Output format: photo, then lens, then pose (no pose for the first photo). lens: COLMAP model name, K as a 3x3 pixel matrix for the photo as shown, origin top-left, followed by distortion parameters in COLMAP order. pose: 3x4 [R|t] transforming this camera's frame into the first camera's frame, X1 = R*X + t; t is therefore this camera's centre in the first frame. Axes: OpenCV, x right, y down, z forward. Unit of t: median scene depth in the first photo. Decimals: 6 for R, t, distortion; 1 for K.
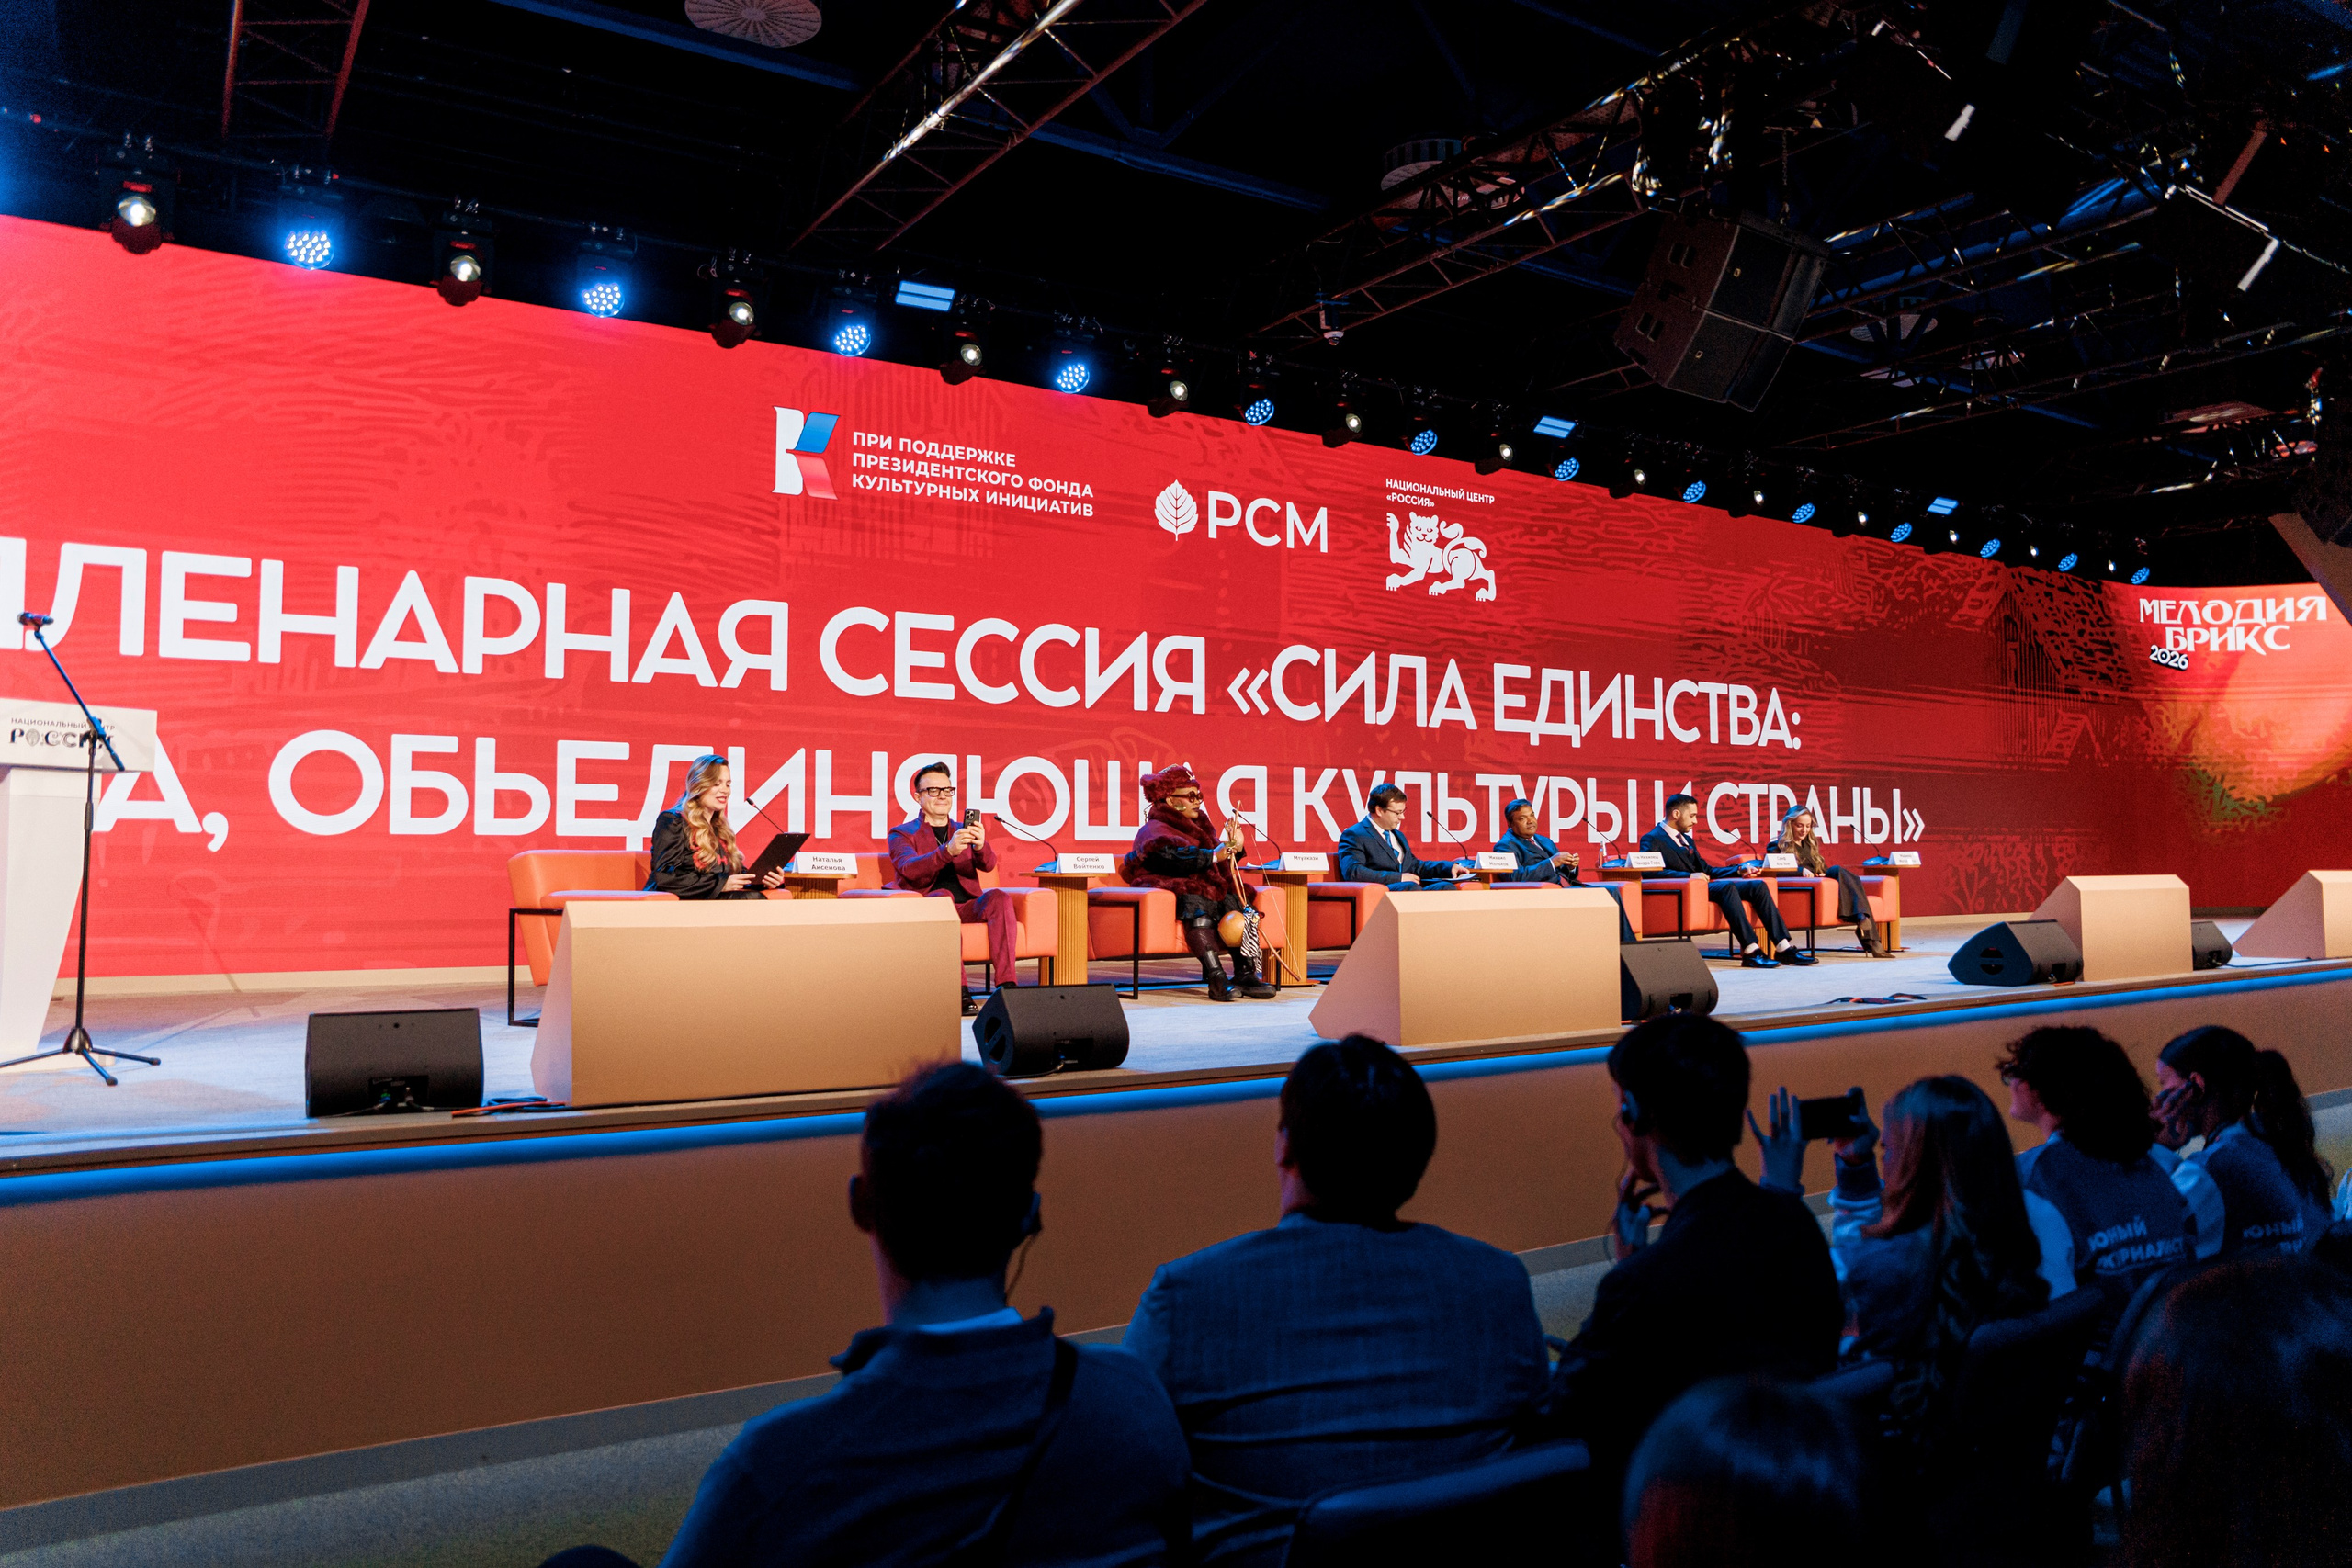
lens RADIAL K [[1656.5, 0, 1179.5], [0, 1656.5, 789.1], [0, 0, 1]] dist [-0.091392, 0.037709]
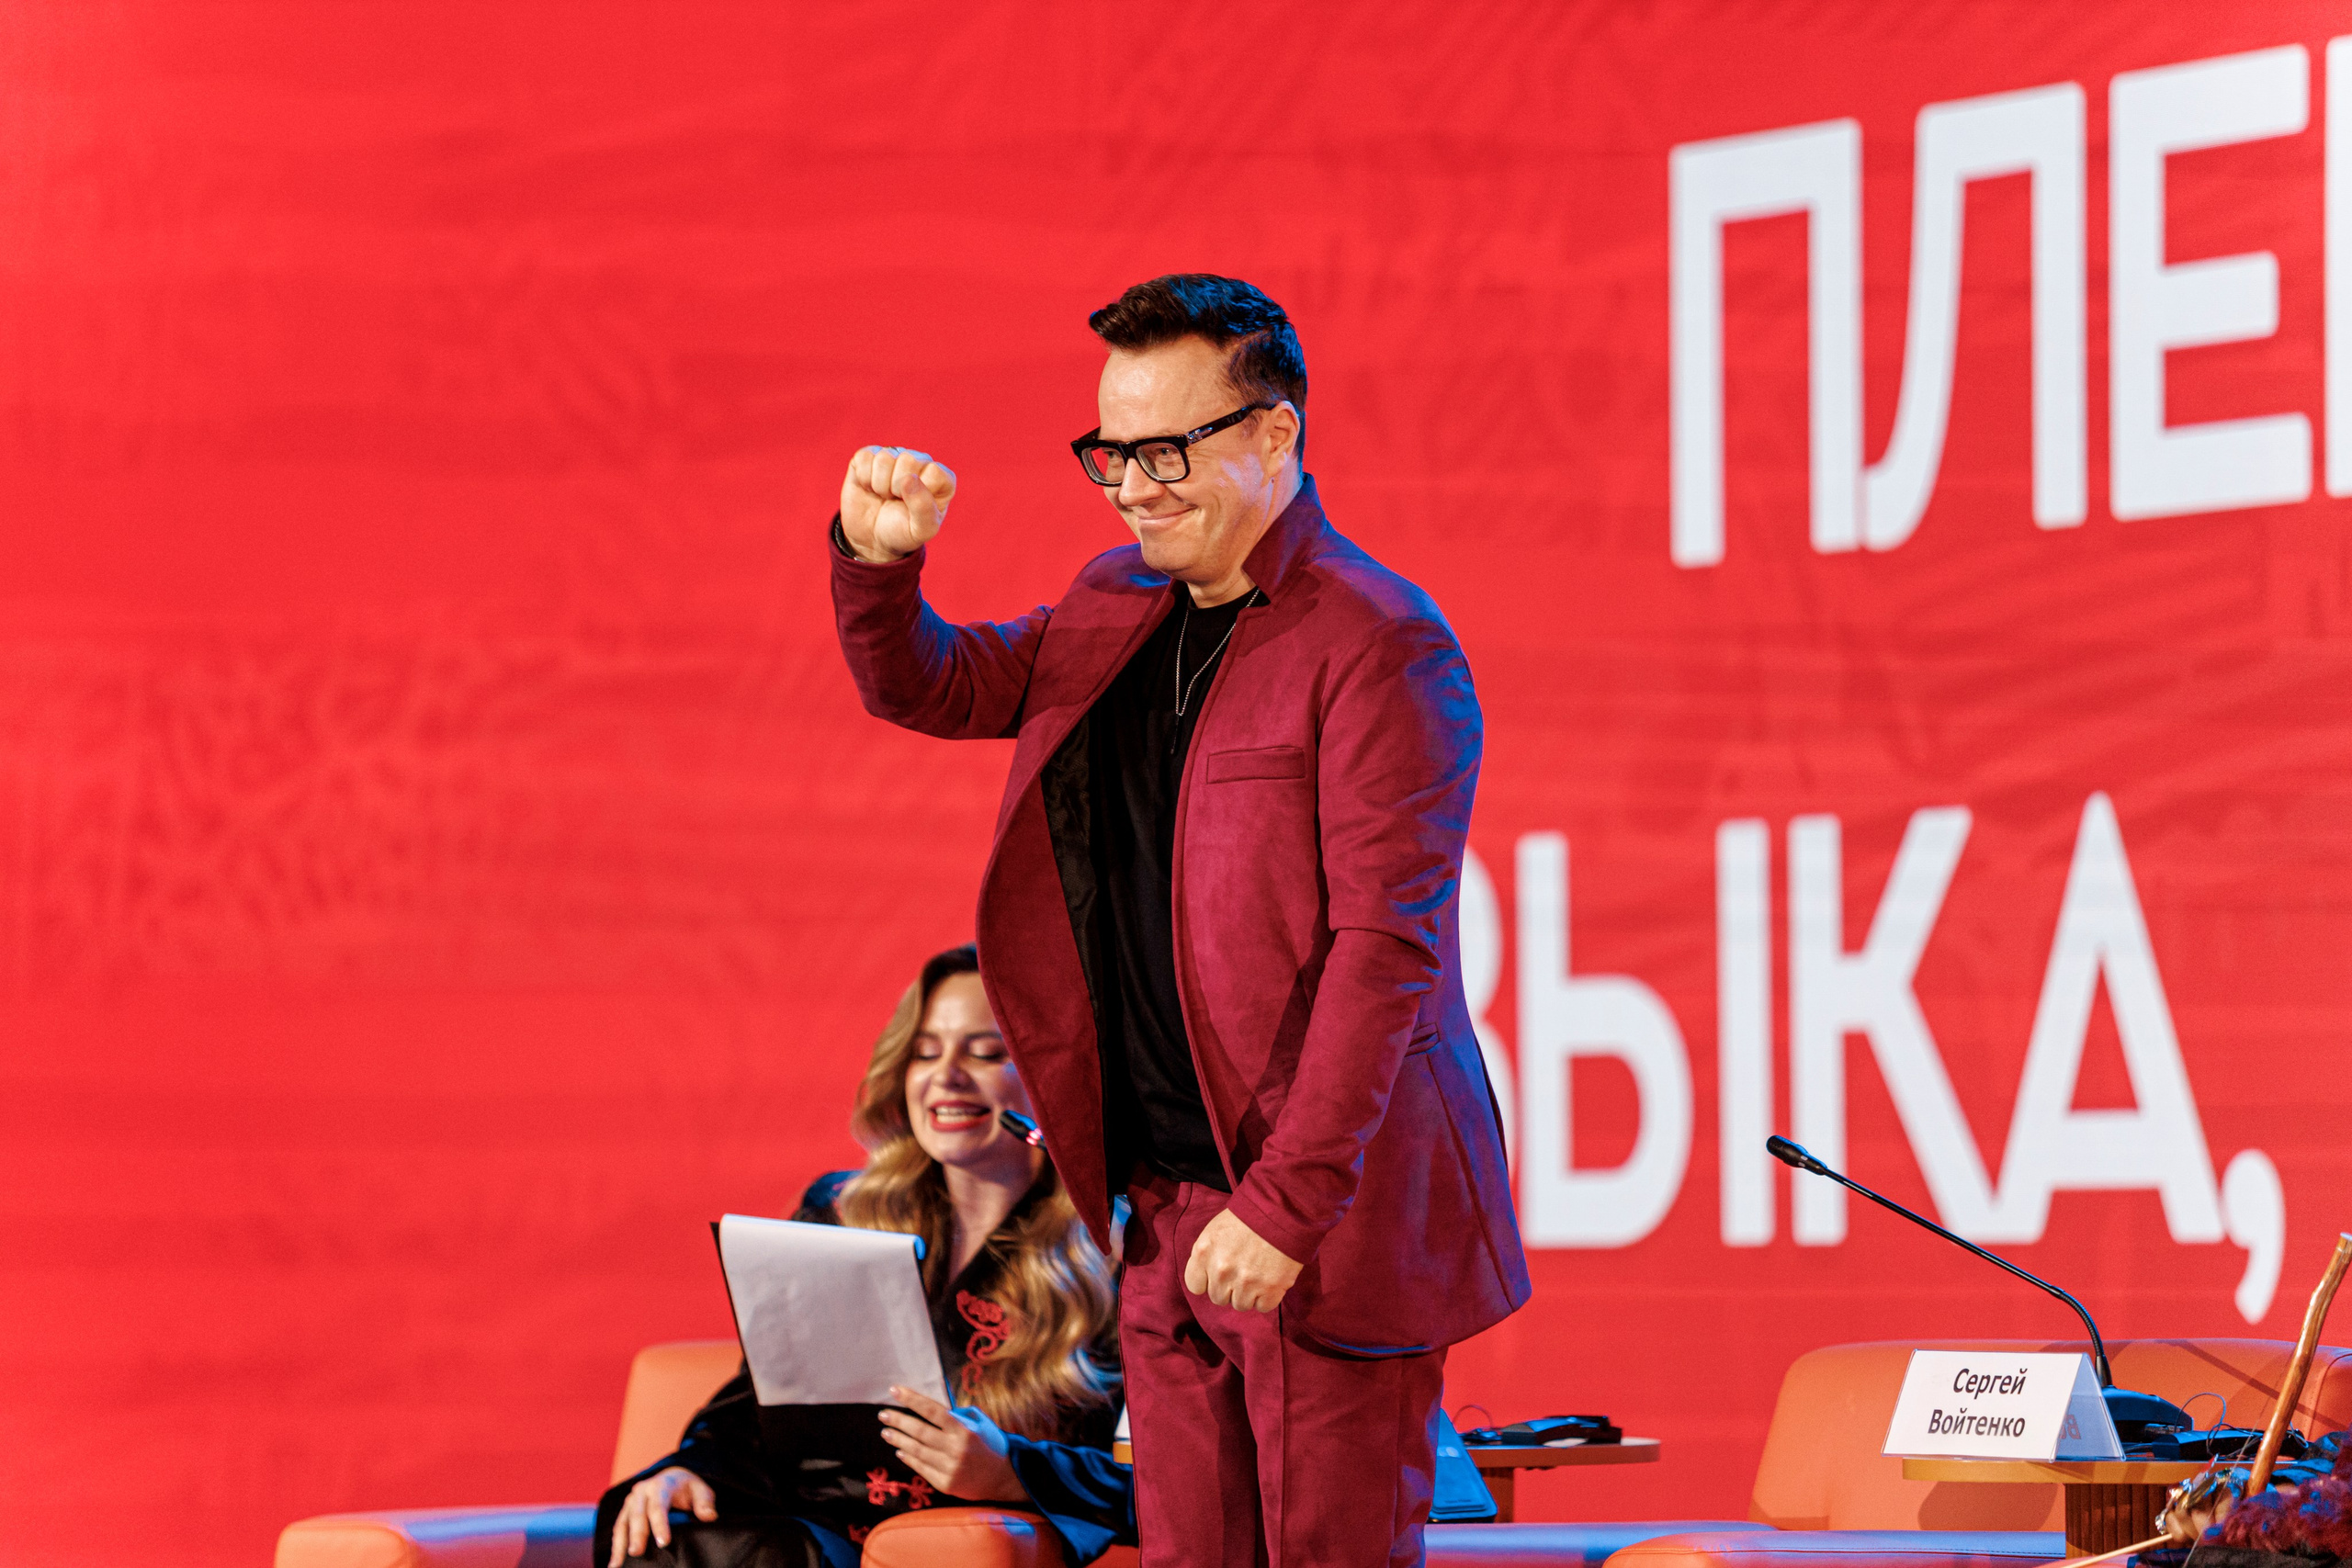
lens RADIAL K [[13602.8, 0, 1175.1], [0, 13602.8, 784.6], [0, 0, 1]] dist [2.092419, 0.000000]
pose [[-0.055624, -0.039206, -0.997682, 1.458791], [0.043554, 0.998182, -0.041654, 0.038766], [0.997501, -0.045770, -0.053815, 0.972106]]
